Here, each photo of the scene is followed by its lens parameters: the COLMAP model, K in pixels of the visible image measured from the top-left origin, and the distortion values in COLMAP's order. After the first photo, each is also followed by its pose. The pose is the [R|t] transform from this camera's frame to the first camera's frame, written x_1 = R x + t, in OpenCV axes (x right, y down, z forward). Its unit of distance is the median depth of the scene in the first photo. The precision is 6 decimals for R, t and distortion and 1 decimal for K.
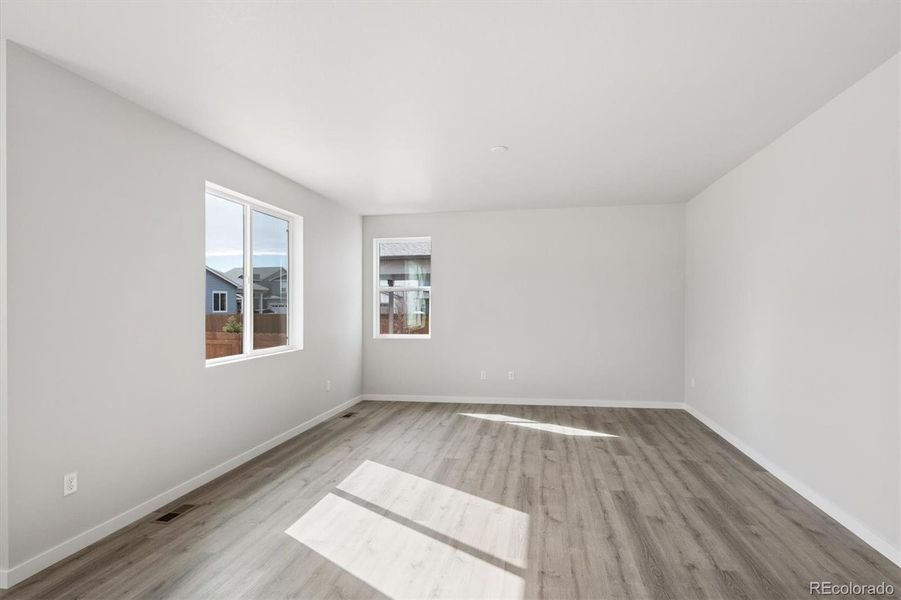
lens RADIAL K [[490.2, 0, 455.6], [0, 490.2, 302.4], [0, 0, 1]] dist [-0.000952, -0.000053]
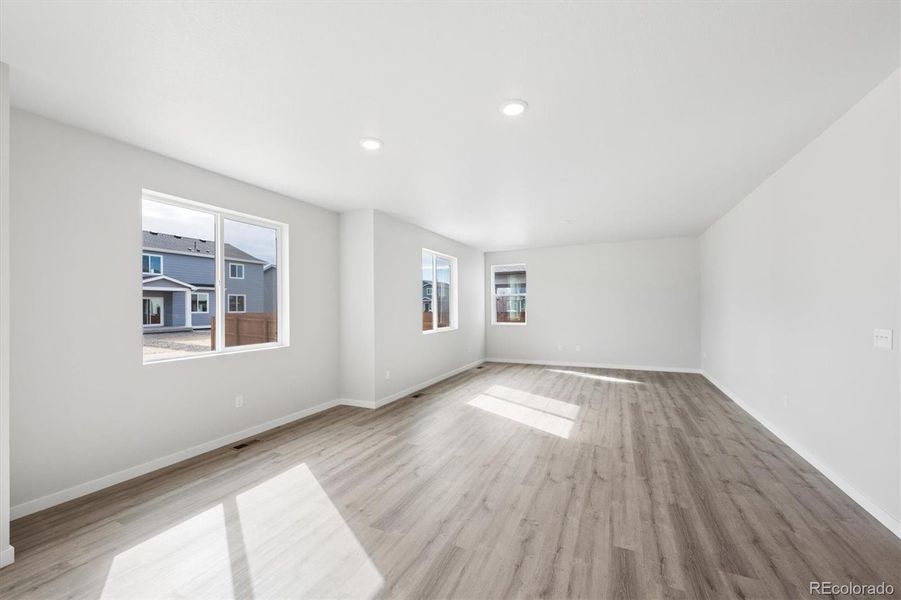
lens RADIAL K [[386.9, 0, 445.1], [0, 386.9, 305.1], [0, 0, 1]] dist [-0.001586, -0.000178]
pose [[0.970385, -0.006278, -0.241481, -0.004456], [0.007333, 0.999967, 0.003470, 0.000498], [0.241451, -0.005138, 0.970399, -0.434503]]
